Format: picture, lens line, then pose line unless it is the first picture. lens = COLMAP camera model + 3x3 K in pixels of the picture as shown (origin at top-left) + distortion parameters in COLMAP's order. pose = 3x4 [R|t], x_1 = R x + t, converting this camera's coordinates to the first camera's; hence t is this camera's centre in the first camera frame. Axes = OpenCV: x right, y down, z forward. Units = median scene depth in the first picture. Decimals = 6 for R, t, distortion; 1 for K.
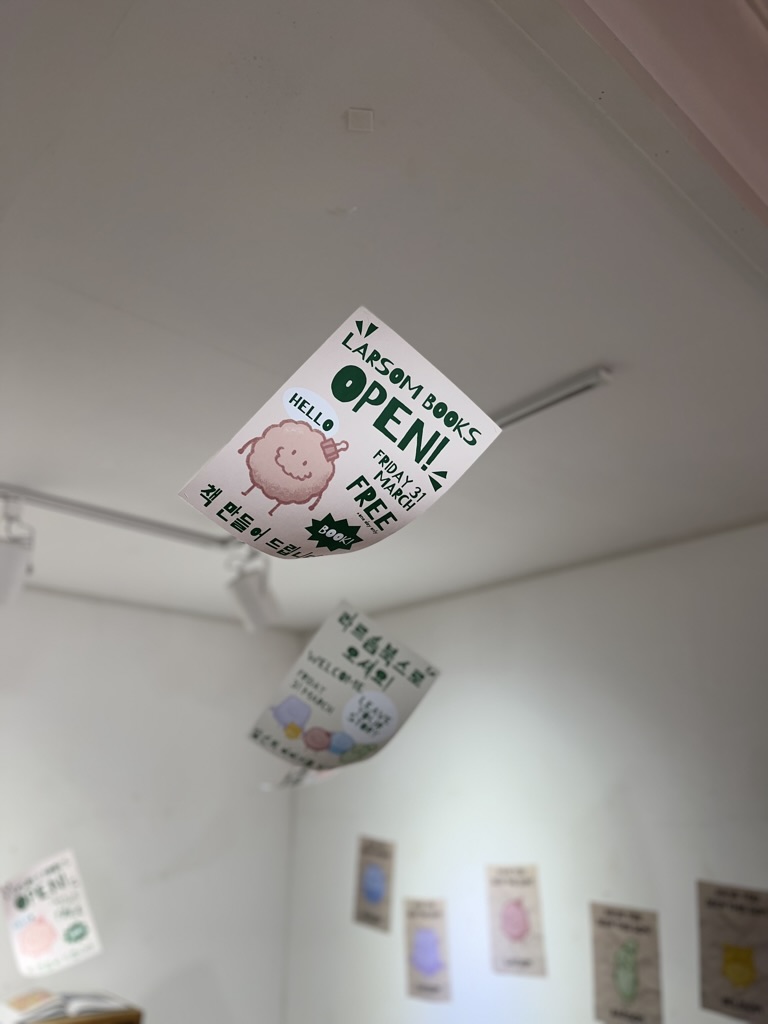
lens RADIAL K [[813.5, 0, 383.2], [0, 813.5, 512.9], [0, 0, 1]] dist [-0.031161, -0.004941]
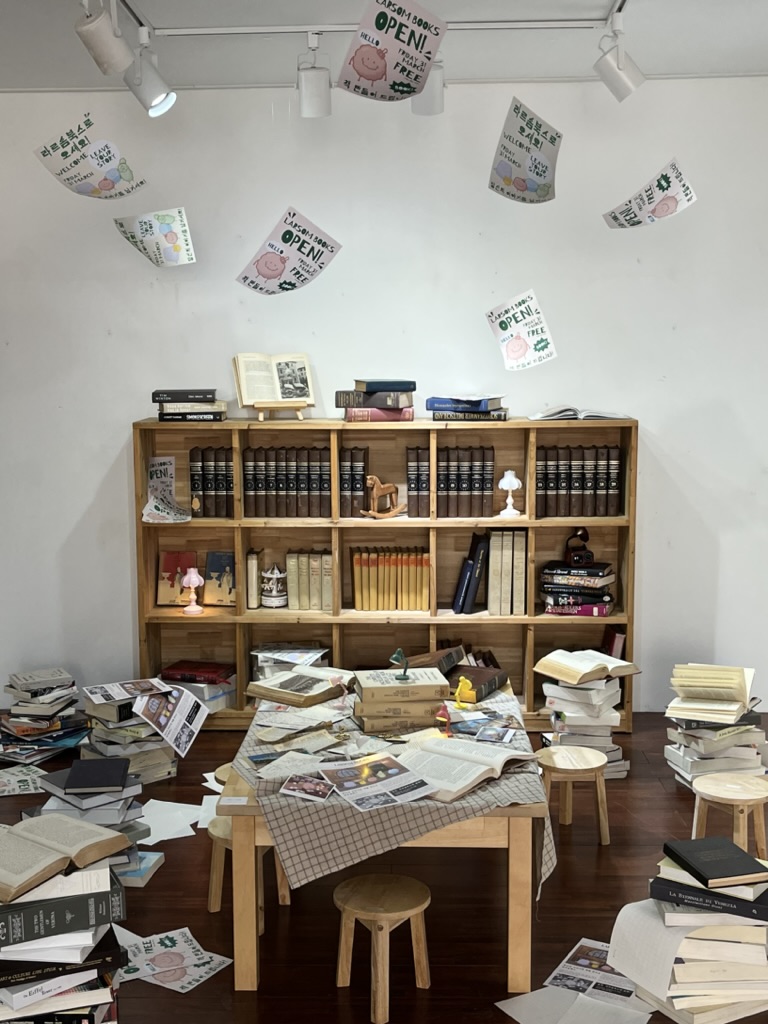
lens RADIAL K [[1224.5, 0, 383.6], [0, 1224.5, 511.9], [0, 0, 1]] dist [-0.014038, 0.000000]
pose [[0.726082, 0.073798, -0.683637, 1.528701], [0.255541, 0.894055, 0.367919, -0.121640], [0.638361, -0.441837, 0.630299, -1.103414]]
